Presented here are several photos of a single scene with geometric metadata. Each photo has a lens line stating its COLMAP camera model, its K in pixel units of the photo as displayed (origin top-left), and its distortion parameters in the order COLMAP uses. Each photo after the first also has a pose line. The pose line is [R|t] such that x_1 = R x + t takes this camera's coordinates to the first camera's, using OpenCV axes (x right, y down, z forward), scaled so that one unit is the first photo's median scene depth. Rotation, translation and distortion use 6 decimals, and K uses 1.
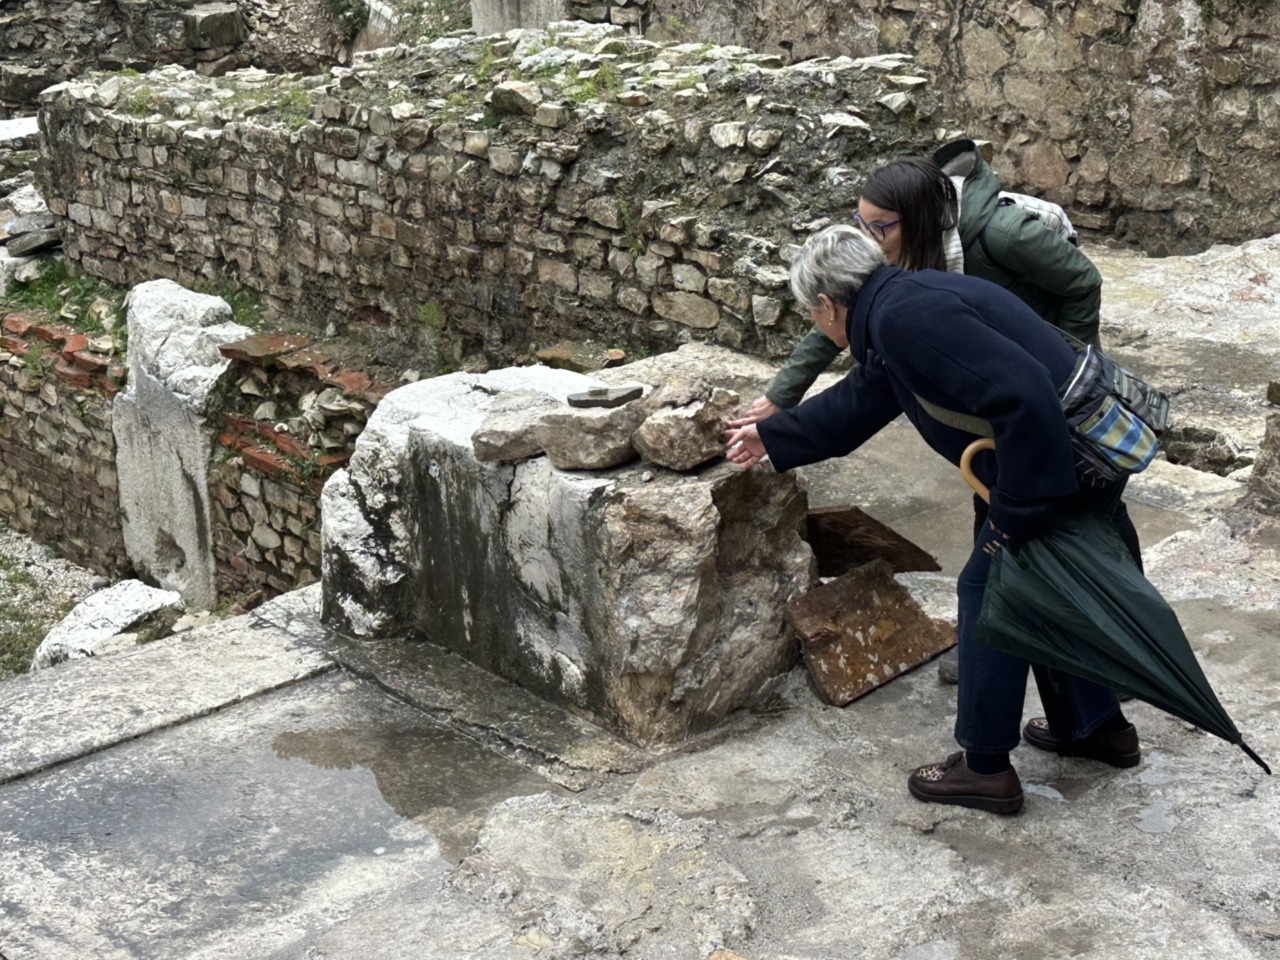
lens RADIAL K [[2523.4, 0, 639.9], [0, 2523.4, 477.8], [0, 0, 1]] dist [0.100900, 0.000000]
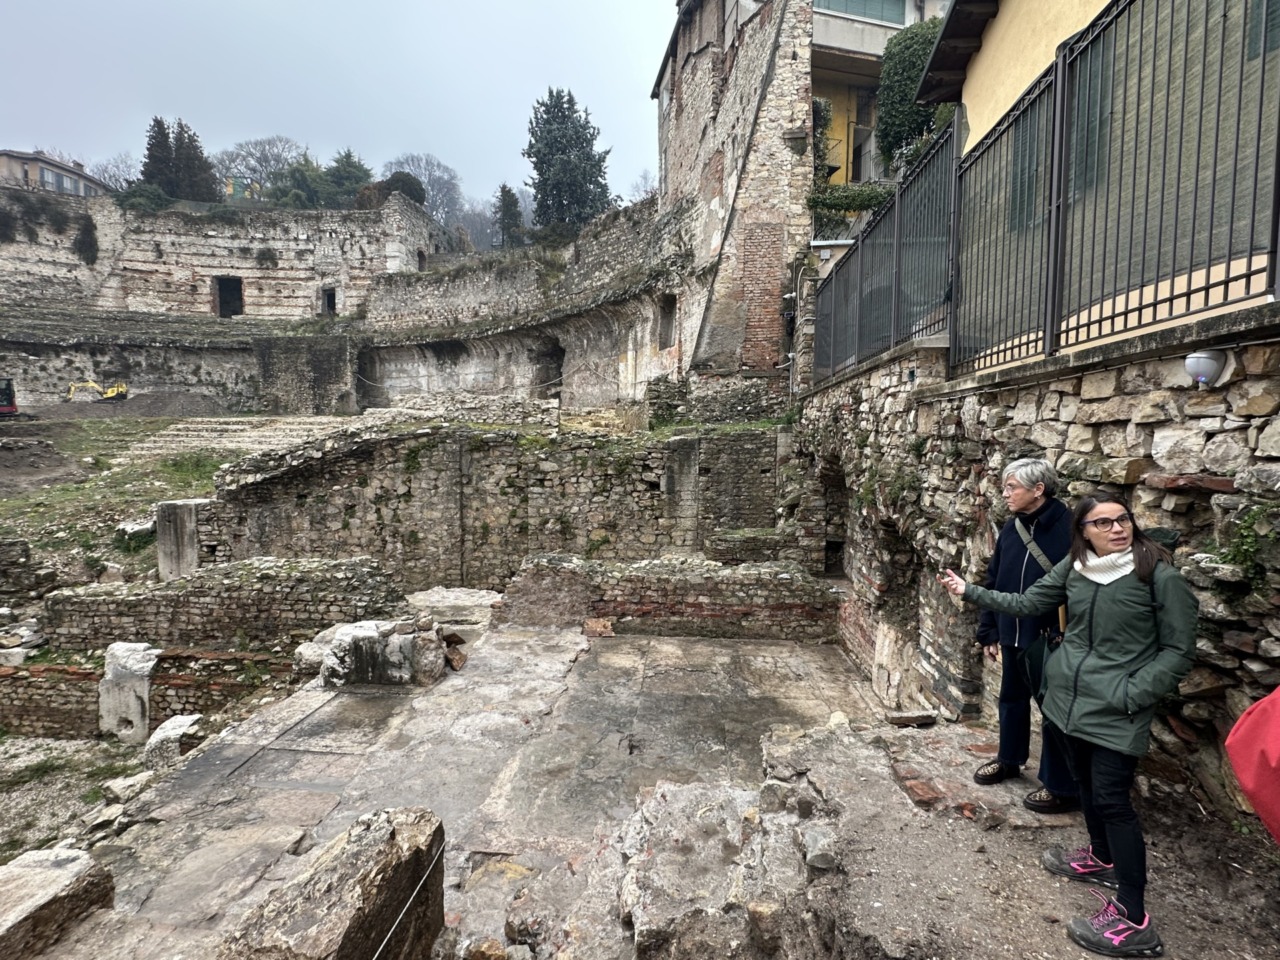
lens RADIAL K [[599.0, 0, 641.3], [0, 599.0, 483.8], [0, 0, 1]] dist [-0.000353, 0.000020]
pose [[0.704087, -0.001995, 0.710111, -0.292515], [0.201784, 0.959336, -0.197378, 0.021751], [-0.680841, 0.282260, 0.675858, -0.107709]]
